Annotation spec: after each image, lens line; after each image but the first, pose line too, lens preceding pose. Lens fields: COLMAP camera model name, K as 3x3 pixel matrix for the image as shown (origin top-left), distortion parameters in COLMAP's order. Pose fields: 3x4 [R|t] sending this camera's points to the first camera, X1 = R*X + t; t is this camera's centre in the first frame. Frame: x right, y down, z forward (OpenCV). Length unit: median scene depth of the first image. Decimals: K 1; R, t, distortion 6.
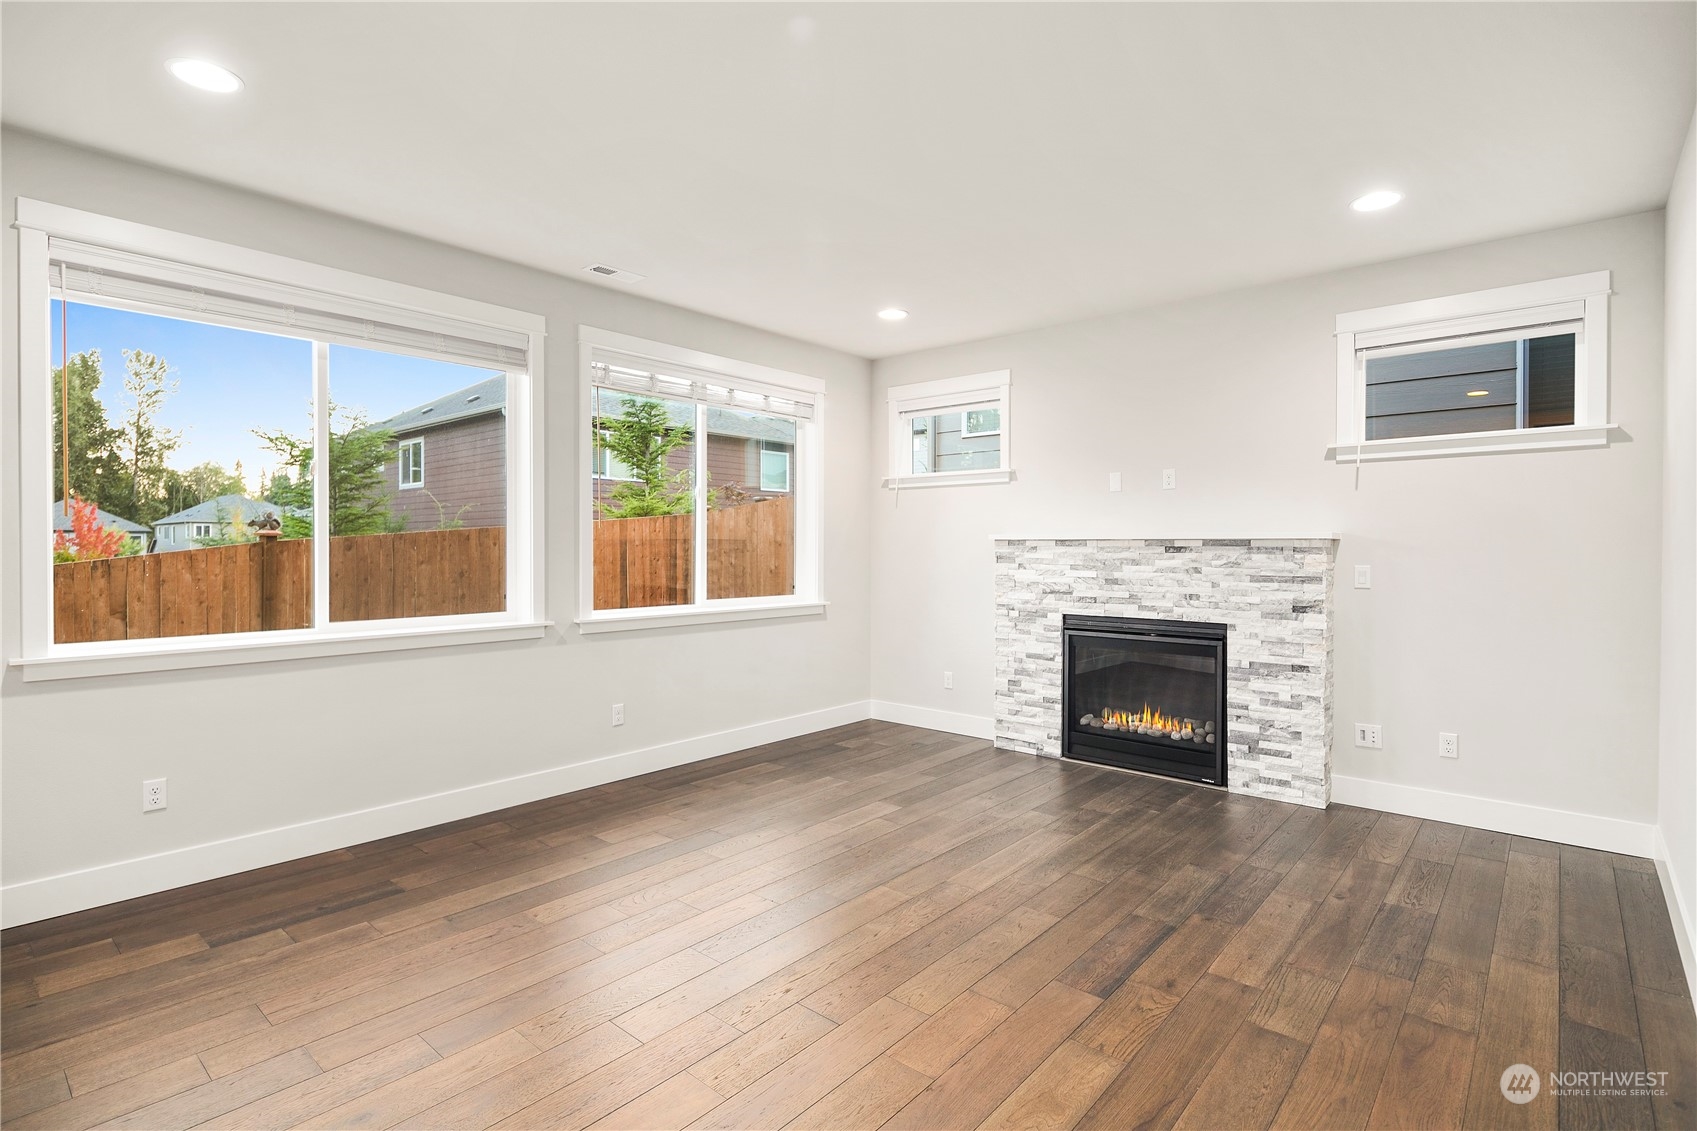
lens RADIAL K [[820.5, 0, 835.0], [0, 820.5, 557.9], [0, 0, 1]] dist [0.003168, -0.003767]
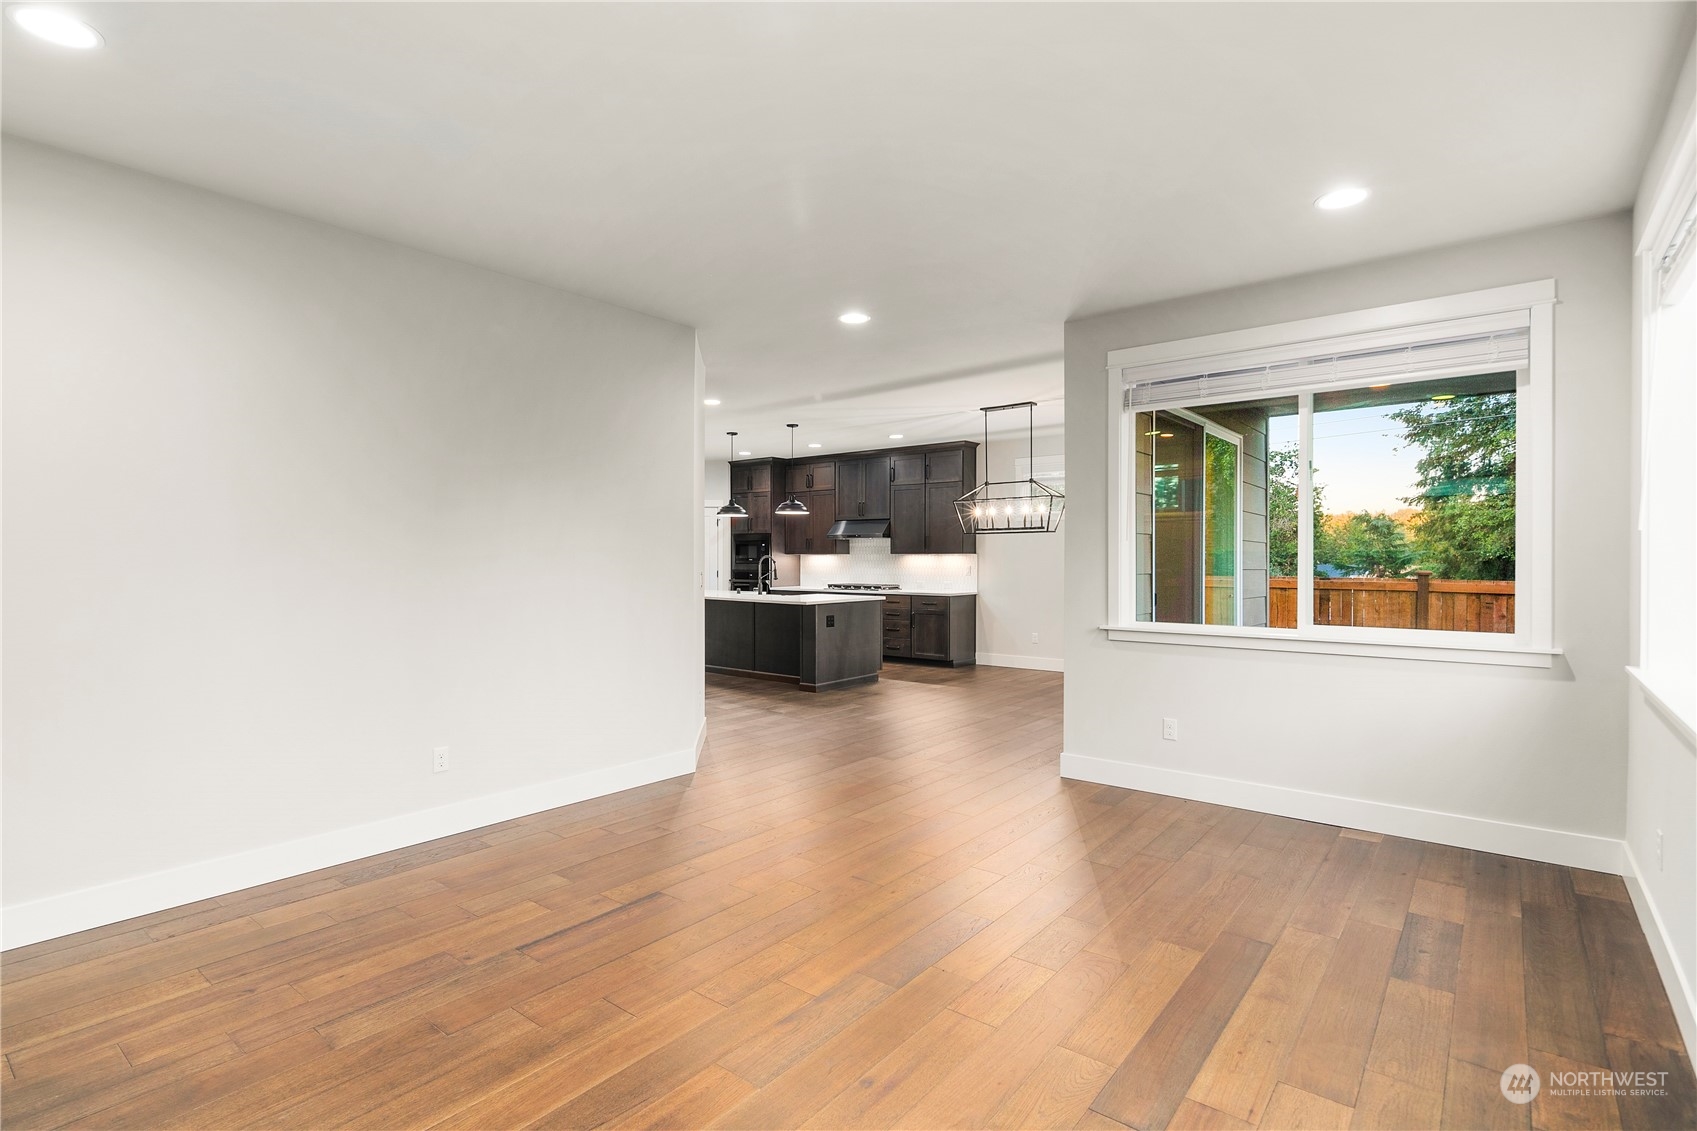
lens RADIAL K [[820.5, 0, 837.9], [0, 820.5, 562.9], [0, 0, 1]] dist [0.003168, -0.003767]
pose [[-0.998923, -0.001928, -0.046360, 0.052426], [-0.002736, 0.999845, 0.017372, -0.016276], [0.046319, 0.017480, -0.998774, 1.290598]]
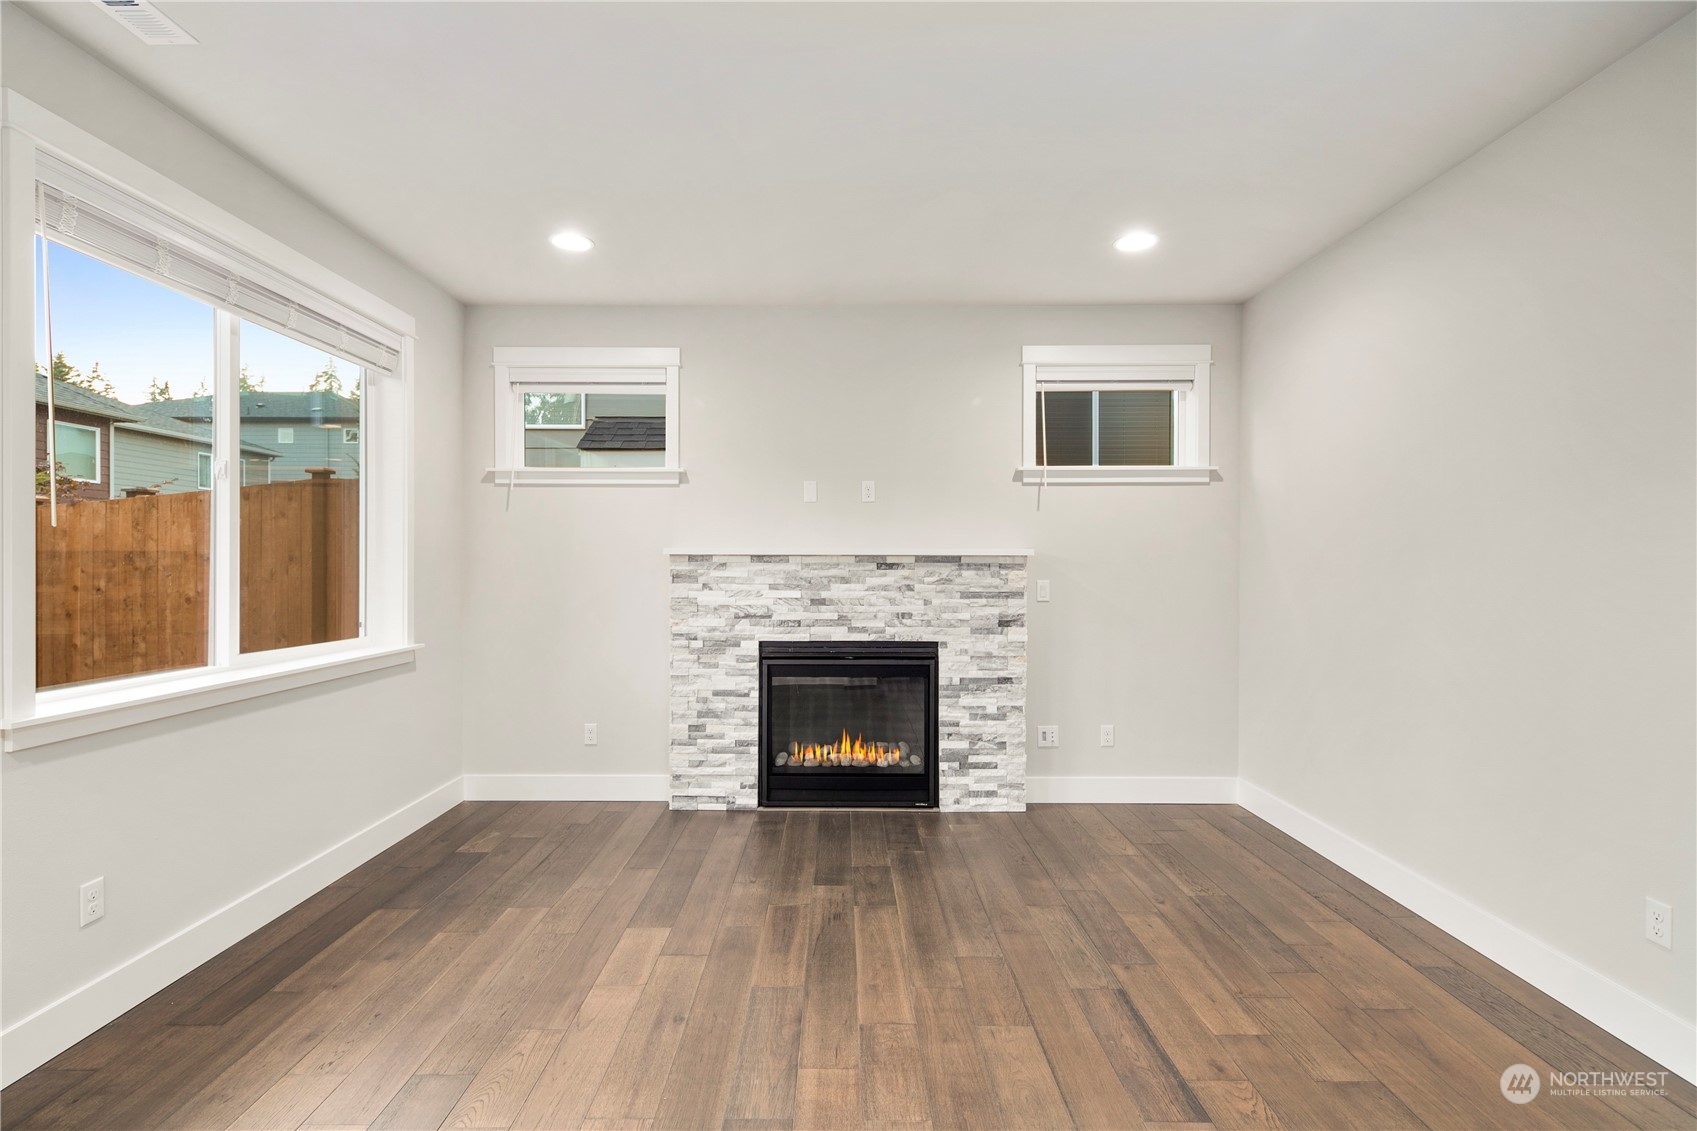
lens RADIAL K [[820.5, 0, 836.6], [0, 820.5, 570.2], [0, 0, 1]] dist [0.003168, -0.003767]
pose [[0.753482, -0.007030, 0.657431, -0.263798], [0.008859, 0.999961, 0.000539, -0.006947], [-0.657409, 0.005419, 0.753514, 0.343735]]
